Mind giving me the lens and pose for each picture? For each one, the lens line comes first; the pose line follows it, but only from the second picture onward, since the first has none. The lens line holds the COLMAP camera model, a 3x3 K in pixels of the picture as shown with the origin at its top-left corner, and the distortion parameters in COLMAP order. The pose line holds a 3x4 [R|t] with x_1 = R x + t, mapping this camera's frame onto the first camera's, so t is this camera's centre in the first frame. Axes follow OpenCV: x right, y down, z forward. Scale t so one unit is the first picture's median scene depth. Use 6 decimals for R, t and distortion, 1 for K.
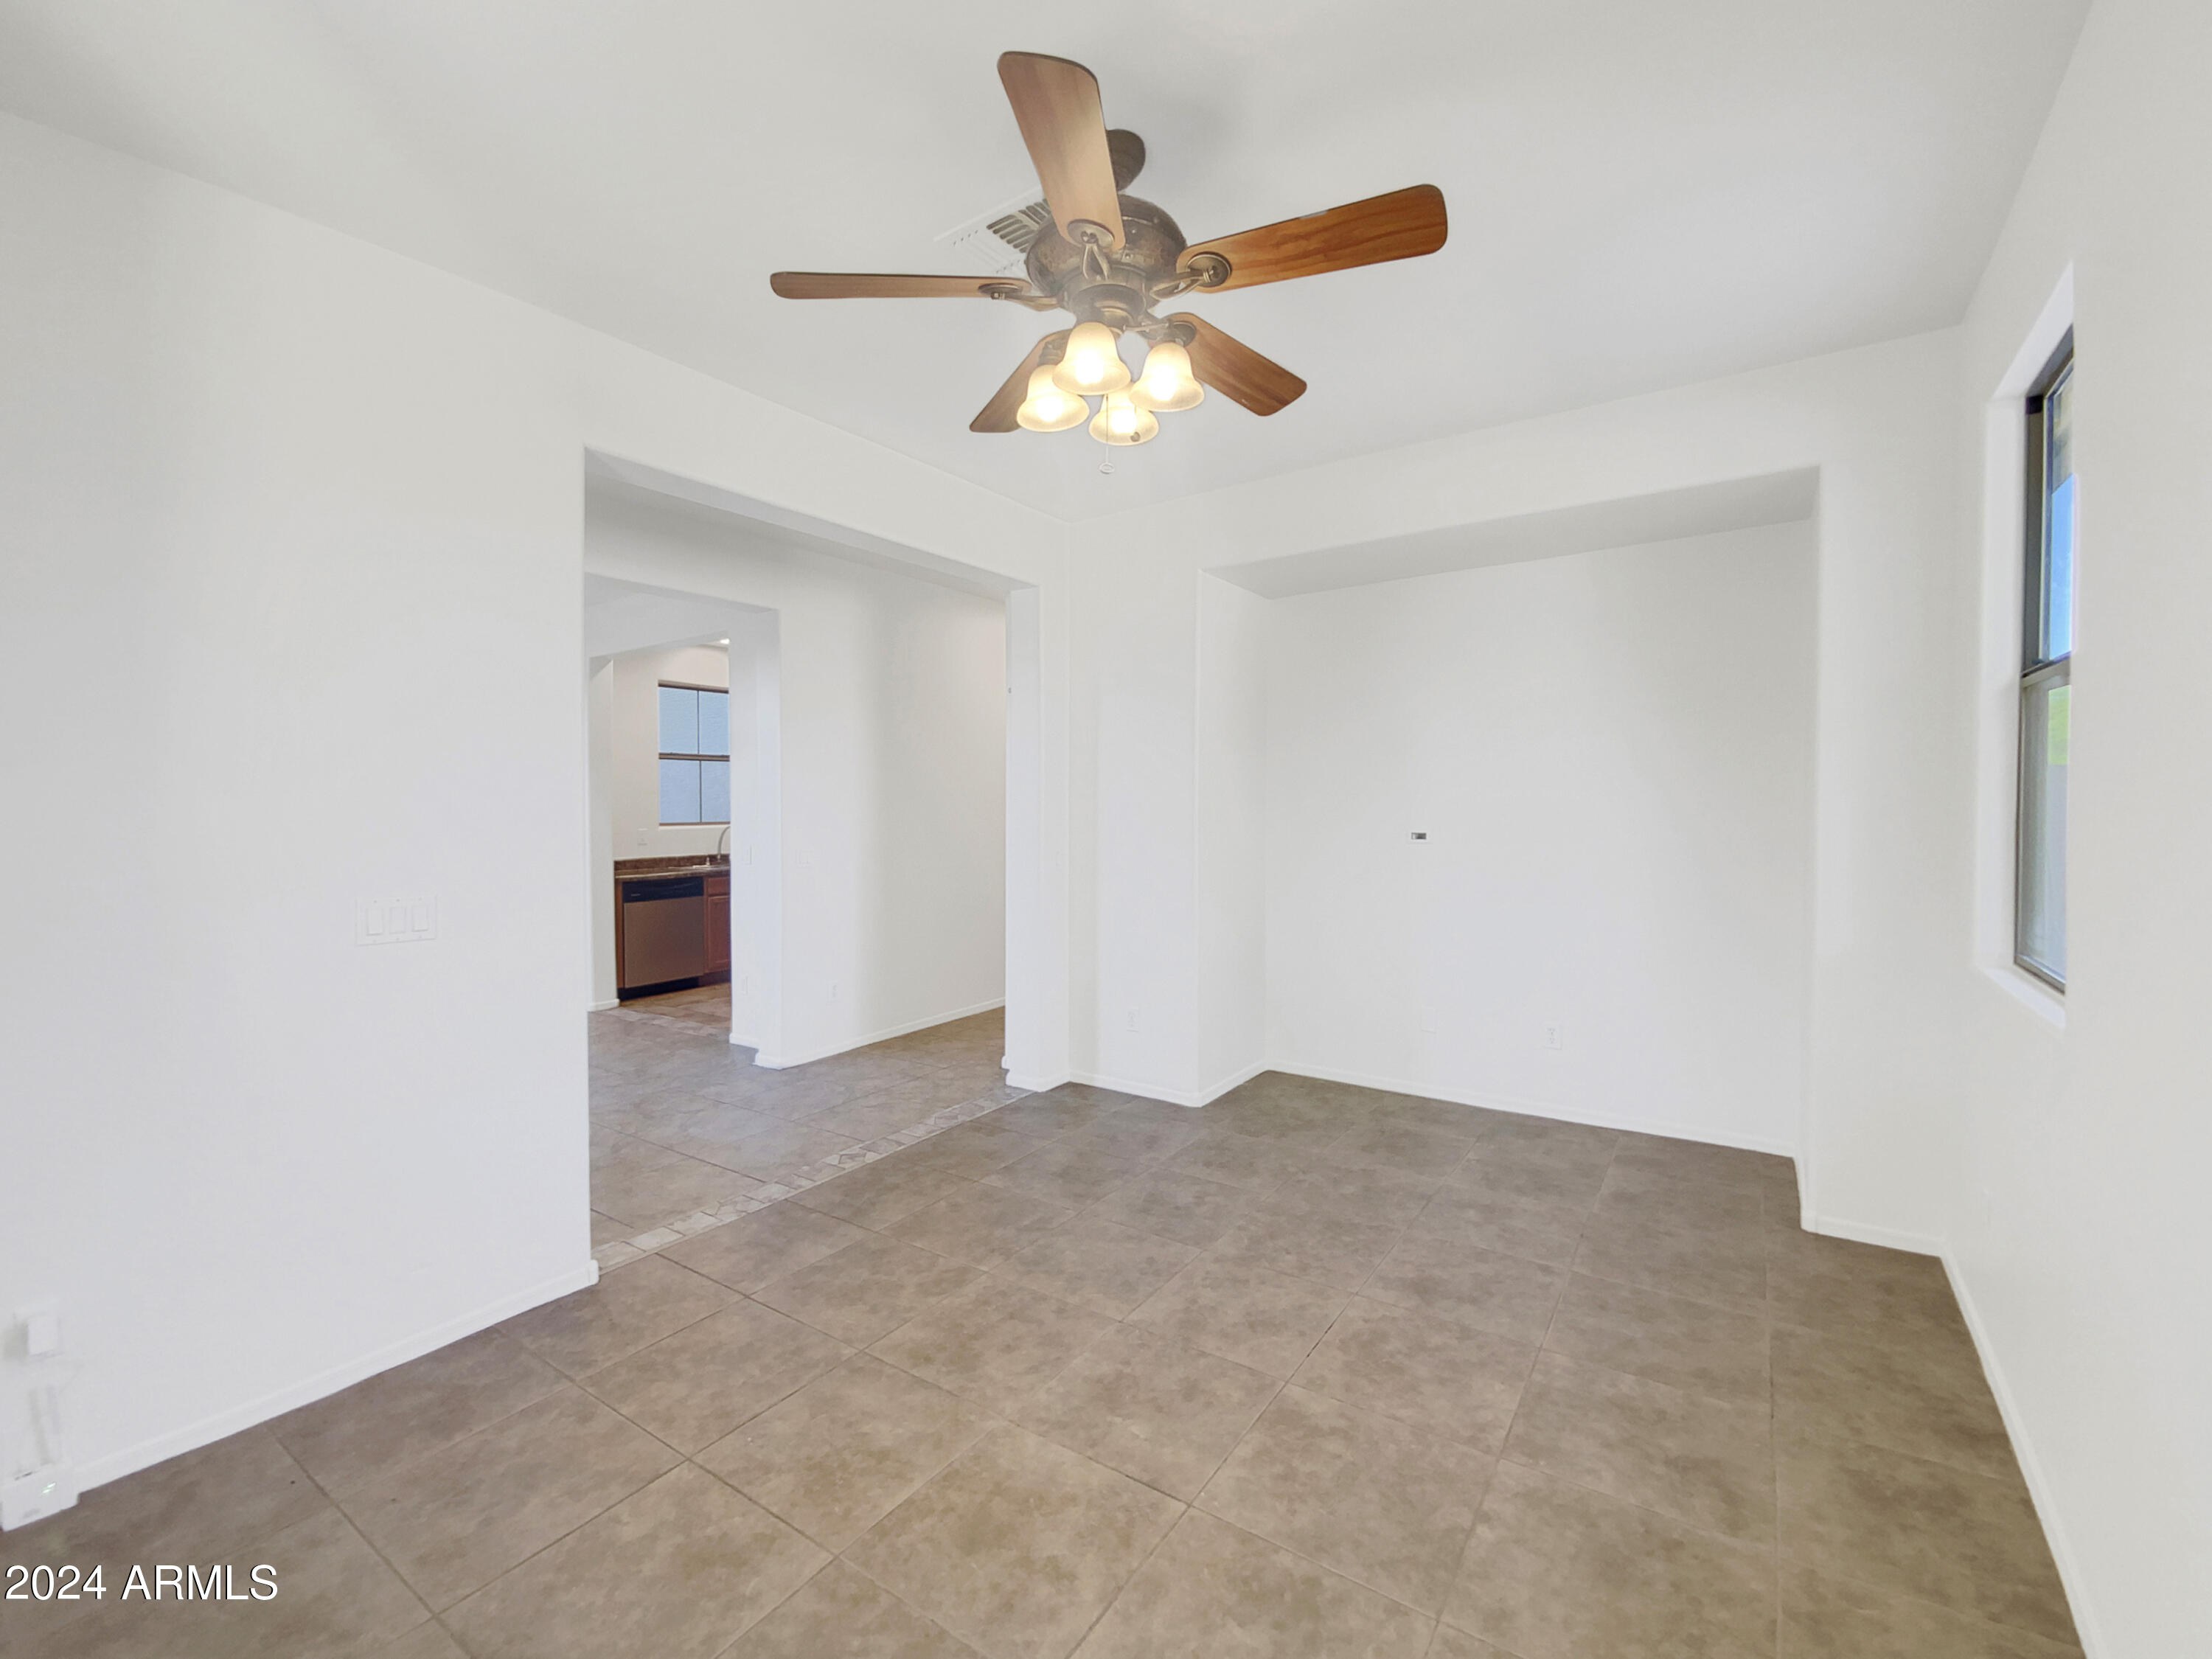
lens RADIAL K [[929.1, 0, 1112.4], [0, 929.1, 817.2], [0, 0, 1]] dist [-0.003424, -0.000260]
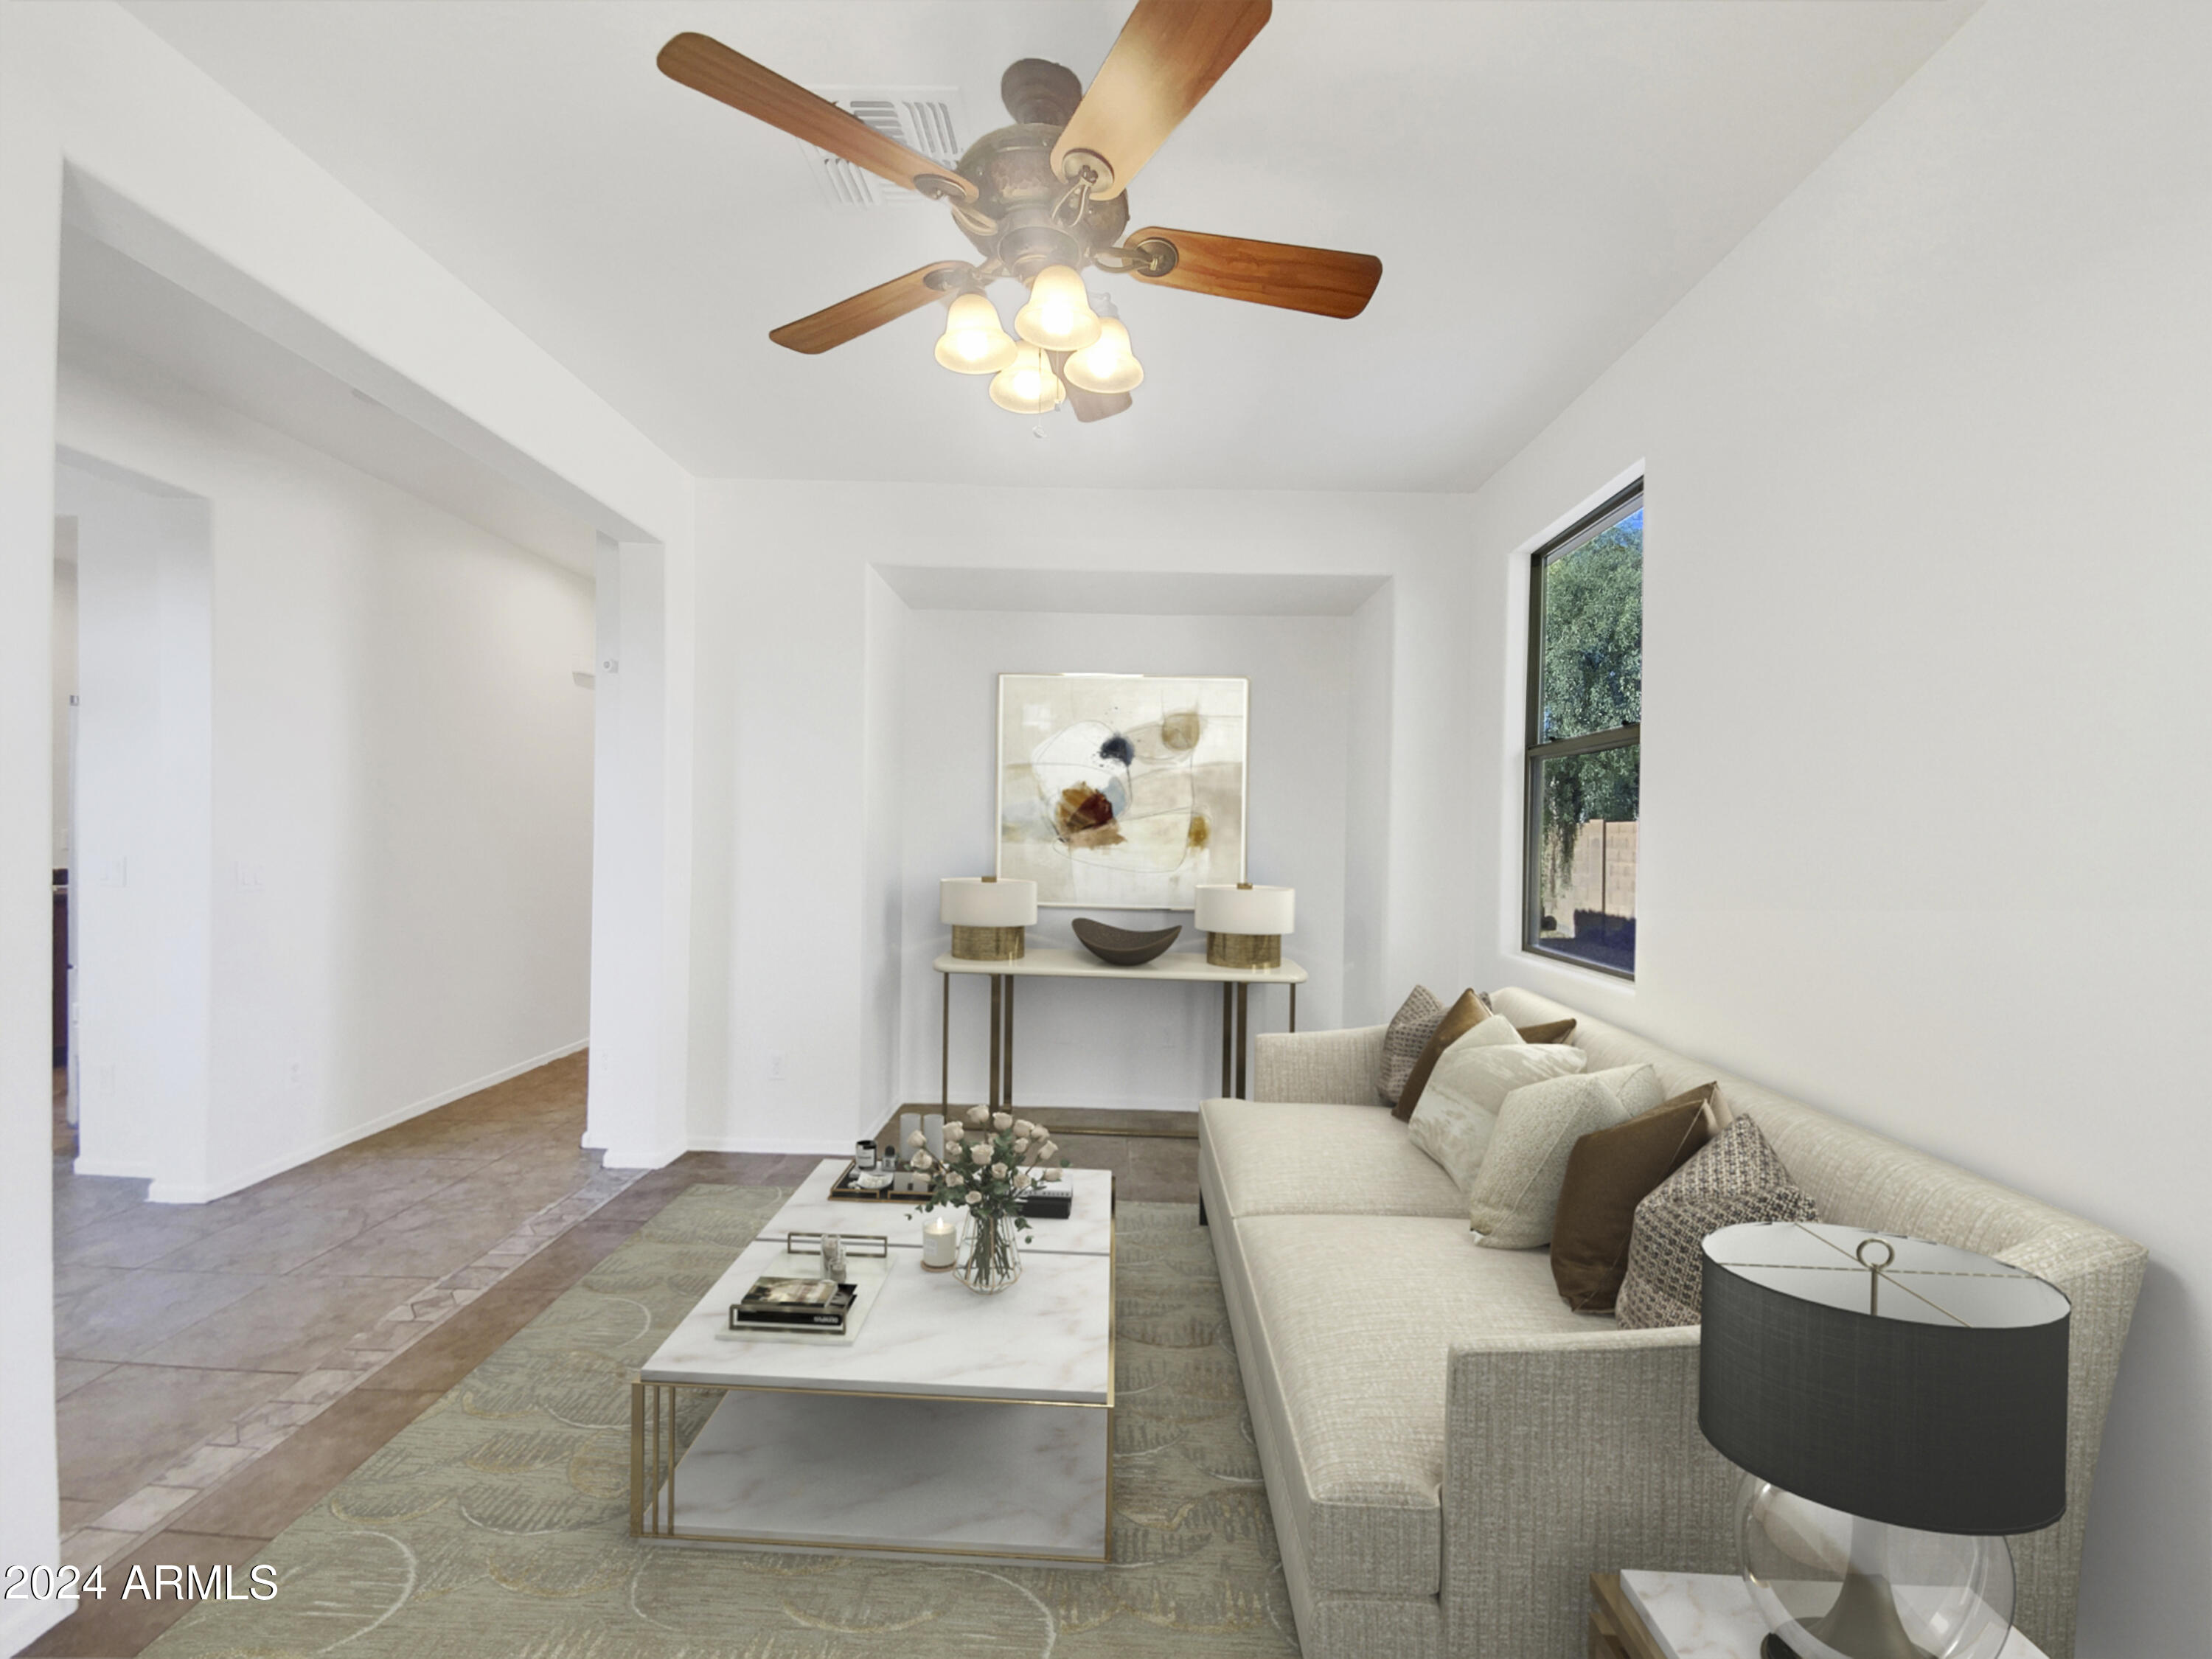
lens RADIAL K [[922.9, 0, 1106.0], [0, 922.9, 829.5], [0, 0, 1]] dist [0.022805, -0.015973]
pose [[0.830523, 0.031145, 0.556112, -0.239658], [-0.020679, 0.999471, -0.025091, 0.015186], [-0.556600, 0.009339, 0.830728, 0.122197]]
